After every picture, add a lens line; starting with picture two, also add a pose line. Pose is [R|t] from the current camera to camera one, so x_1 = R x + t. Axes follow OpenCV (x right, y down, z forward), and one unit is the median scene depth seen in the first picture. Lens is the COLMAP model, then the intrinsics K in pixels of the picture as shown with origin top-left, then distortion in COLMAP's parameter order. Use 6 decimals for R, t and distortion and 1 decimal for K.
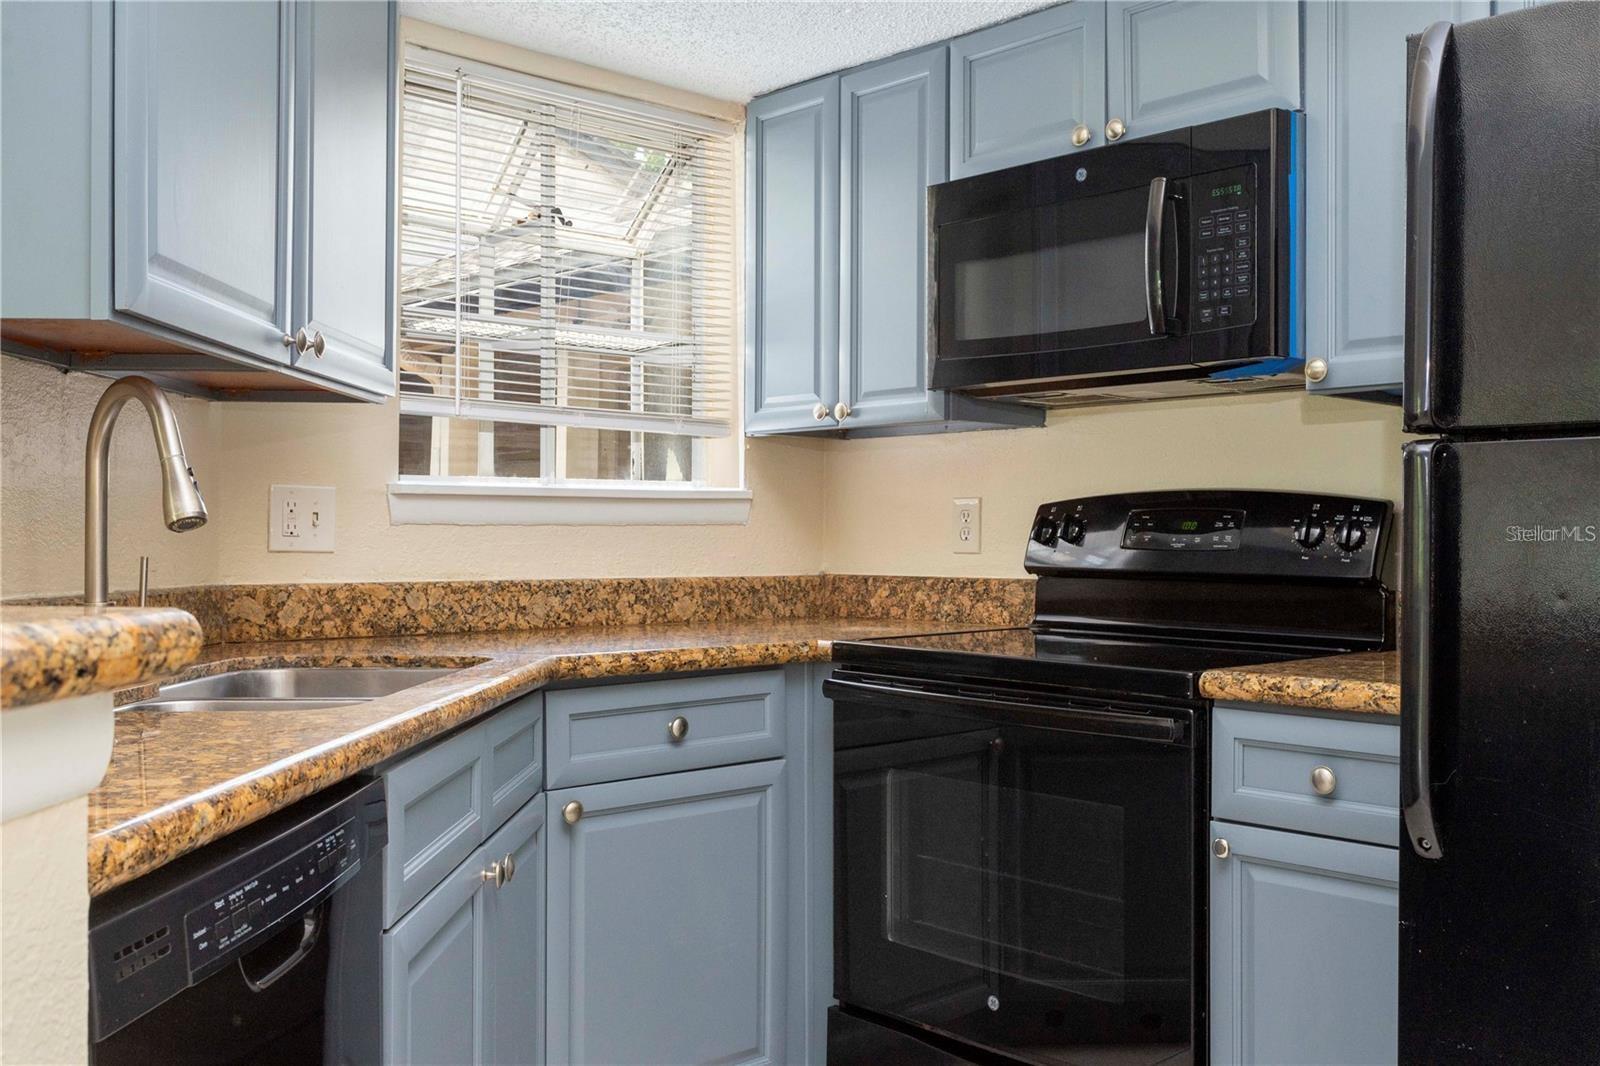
lens RADIAL K [[1547.6, 0, 799.8], [0, 1547.6, 538.2], [0, 0, 1]] dist [-0.098739, 0.000000]
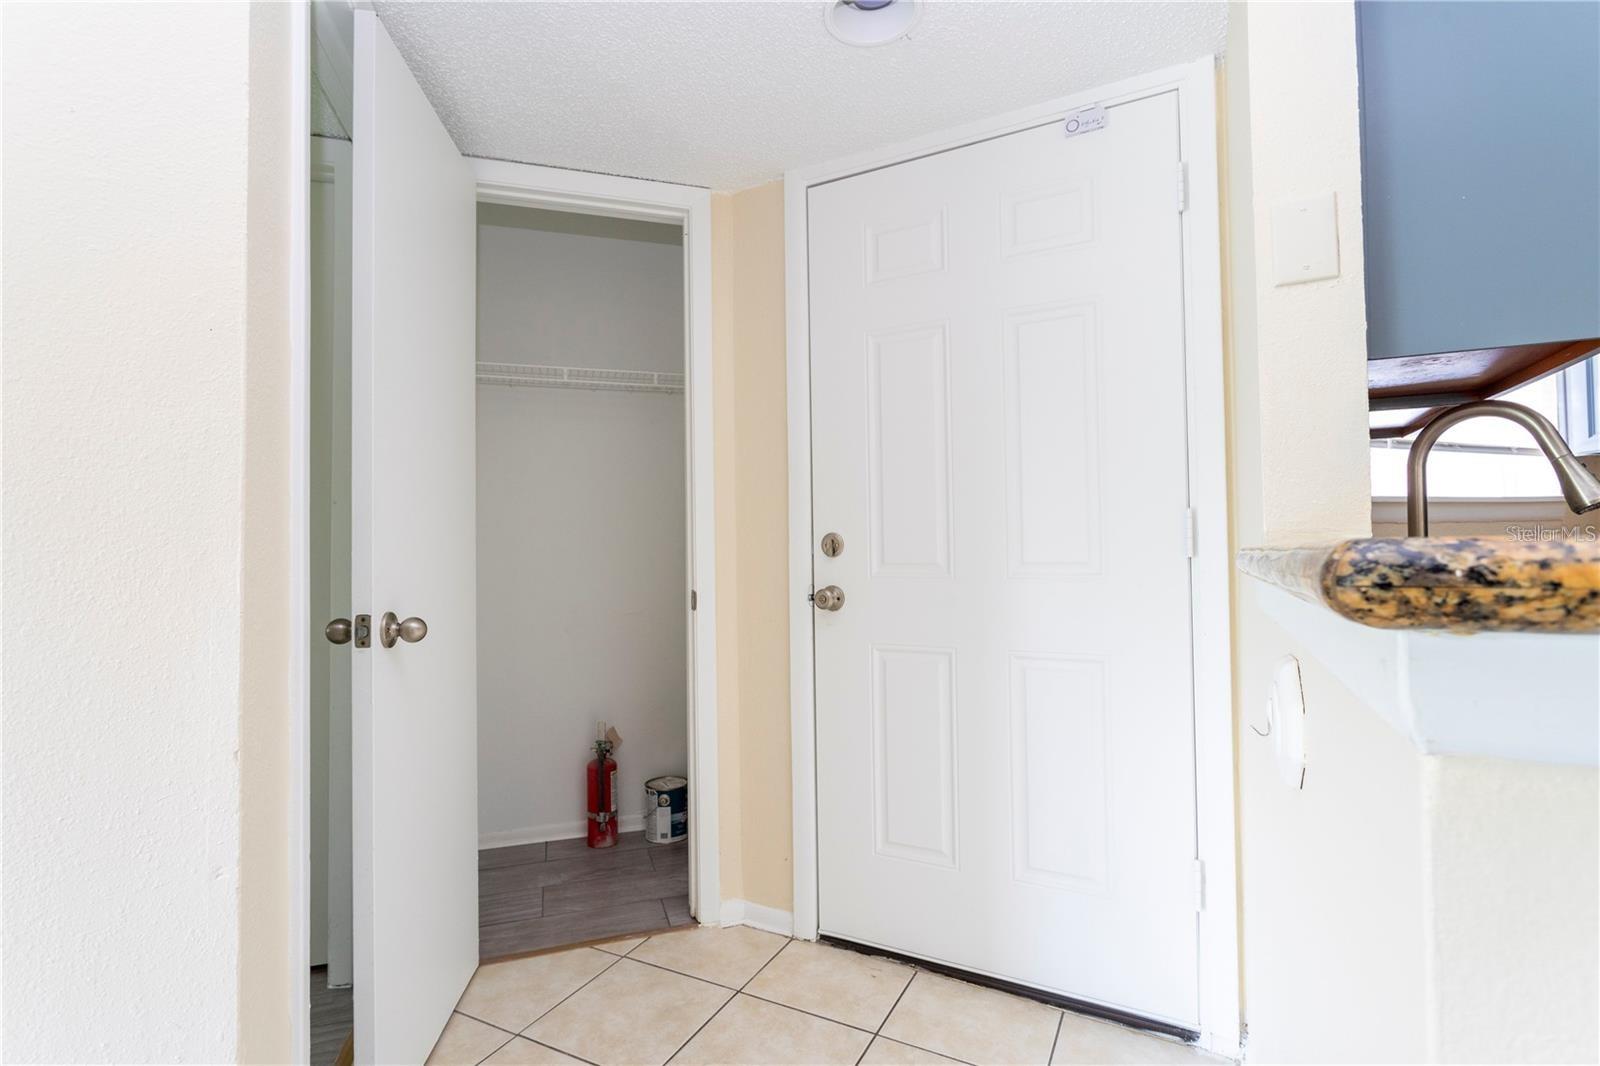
lens RADIAL K [[755.9, 0, 804.2], [0, 755.9, 531.6], [0, 0, 1]] dist [-0.002950, -0.000534]
pose [[0.901652, -0.027217, -0.431605, -0.480693], [0.018042, 0.999516, -0.025340, 0.009826], [0.432086, 0.015061, 0.901707, 0.105160]]
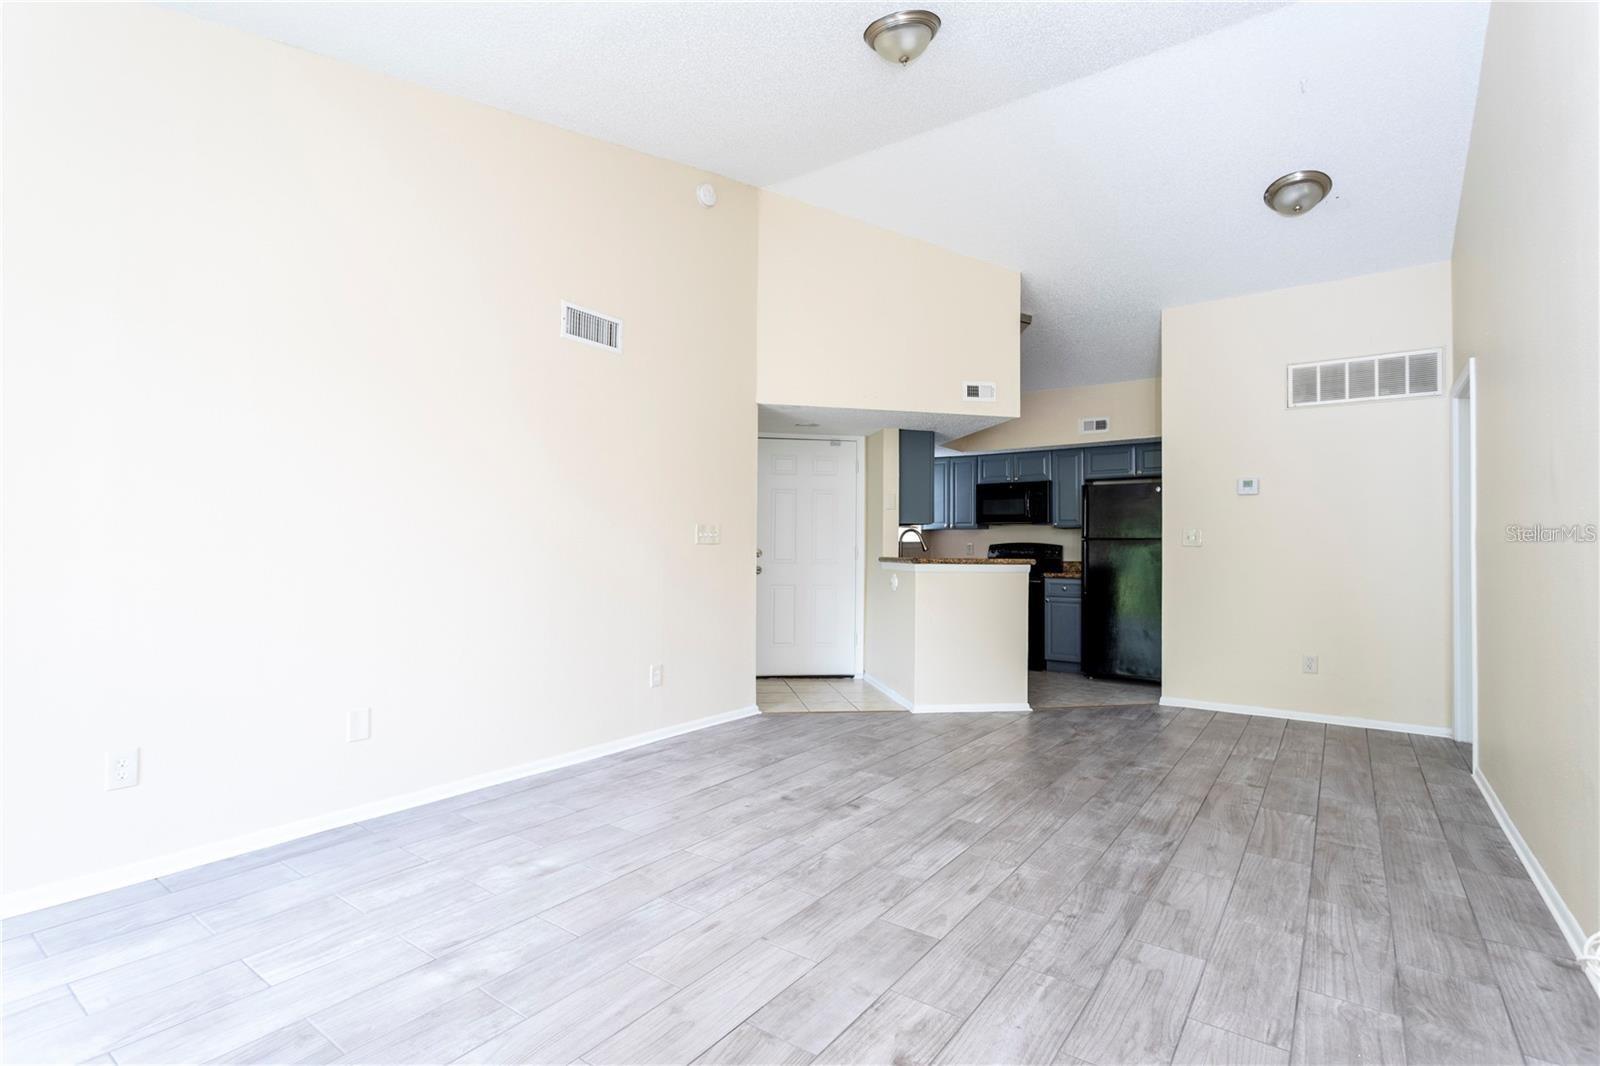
lens RADIAL K [[755.9, 0, 801.3], [0, 755.9, 532.9], [0, 0, 1]] dist [-0.002950, -0.000534]
pose [[0.981559, 0.006375, 0.191056, -1.101237], [-0.003105, 0.999844, -0.017412, -0.019018], [-0.191137, 0.016498, 0.981425, -1.573886]]
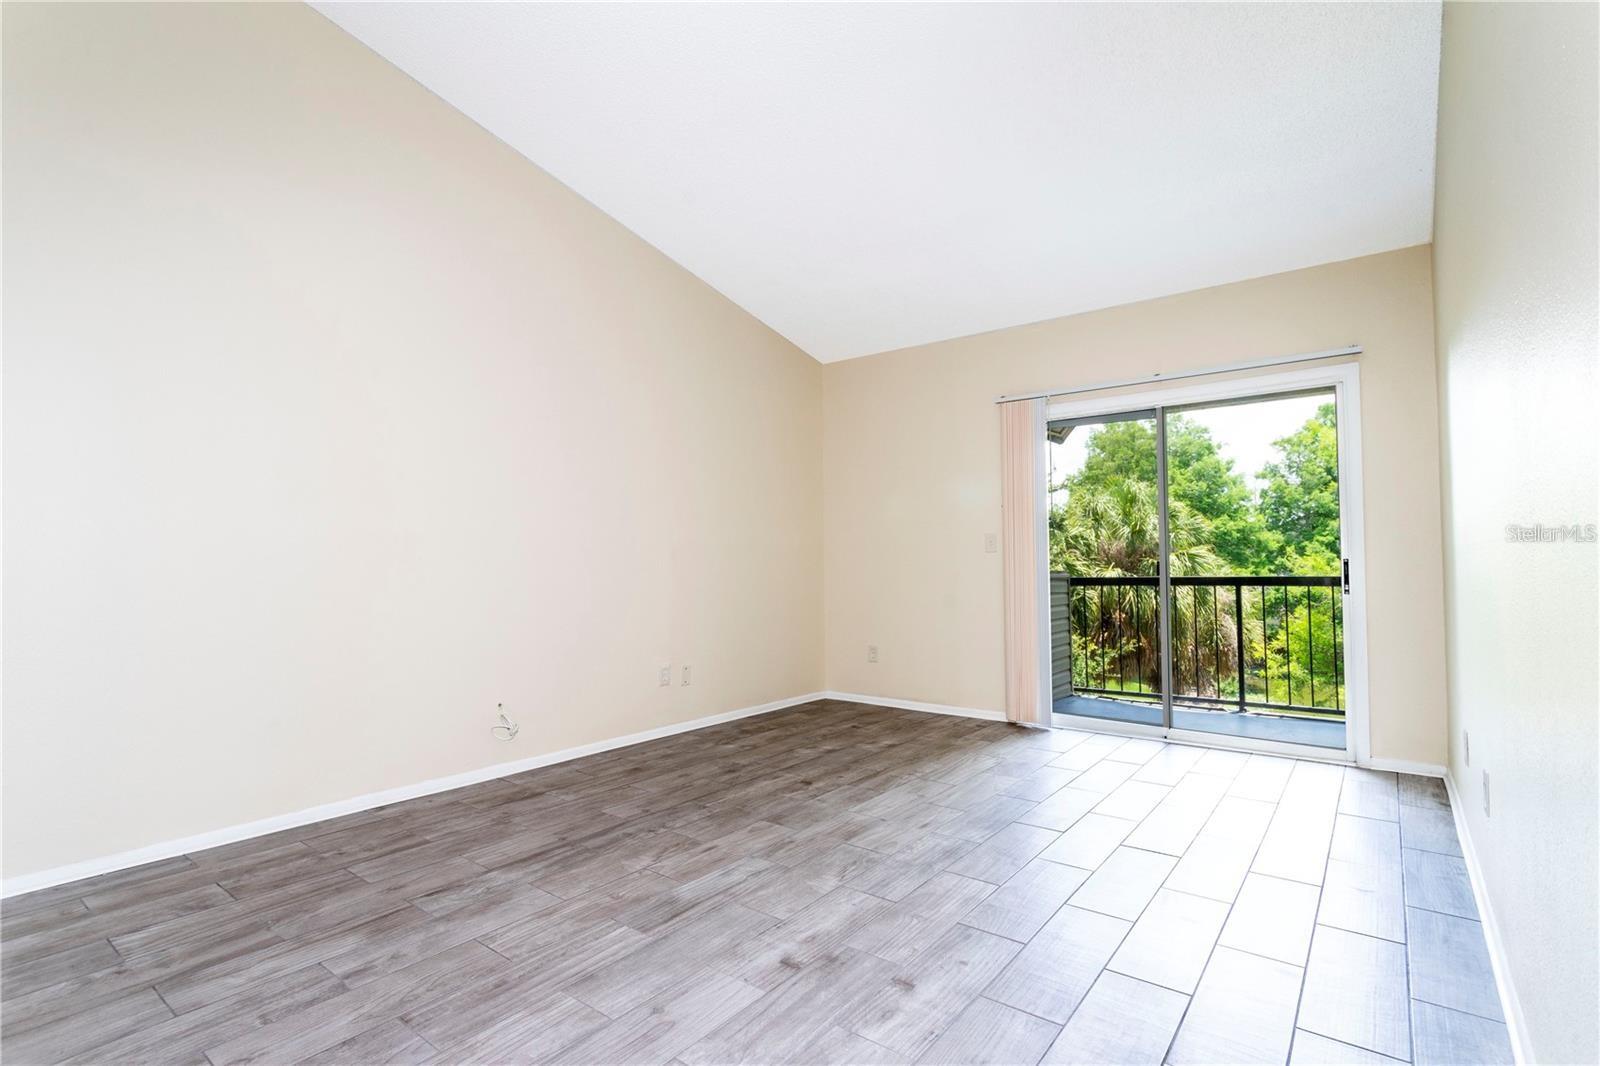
lens RADIAL K [[755.9, 0, 795.8], [0, 755.9, 530.7], [0, 0, 1]] dist [-0.002950, -0.000534]
pose [[-0.988371, -0.007971, -0.151851, -0.674452], [-0.000706, 0.998855, -0.047832, 0.009331], [0.152058, -0.047168, -0.987245, 0.358564]]
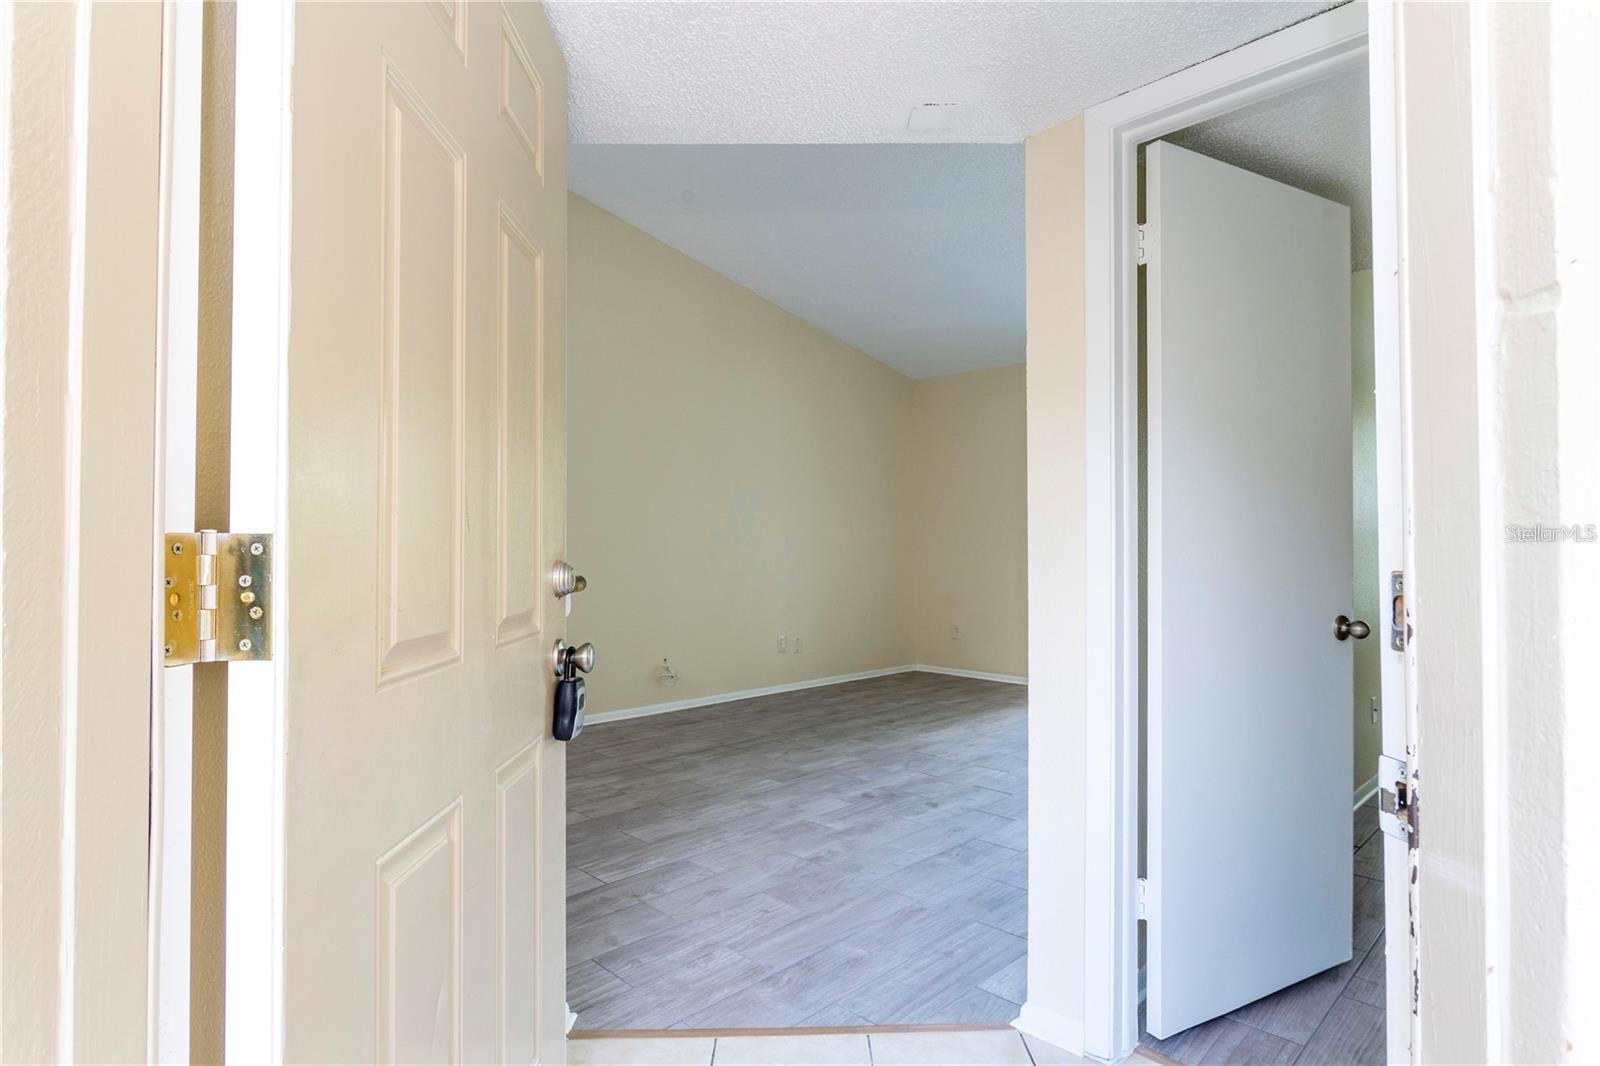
lens RADIAL K [[844.8, 0, 790.6], [0, 844.8, 535.0], [0, 0, 1]] dist [-0.003851, 0.000084]
pose [[-0.999888, -0.004240, -0.014356, -0.632468], [-0.003984, 0.999833, -0.017820, -0.014594], [0.014429, -0.017761, -0.999738, 1.033284]]
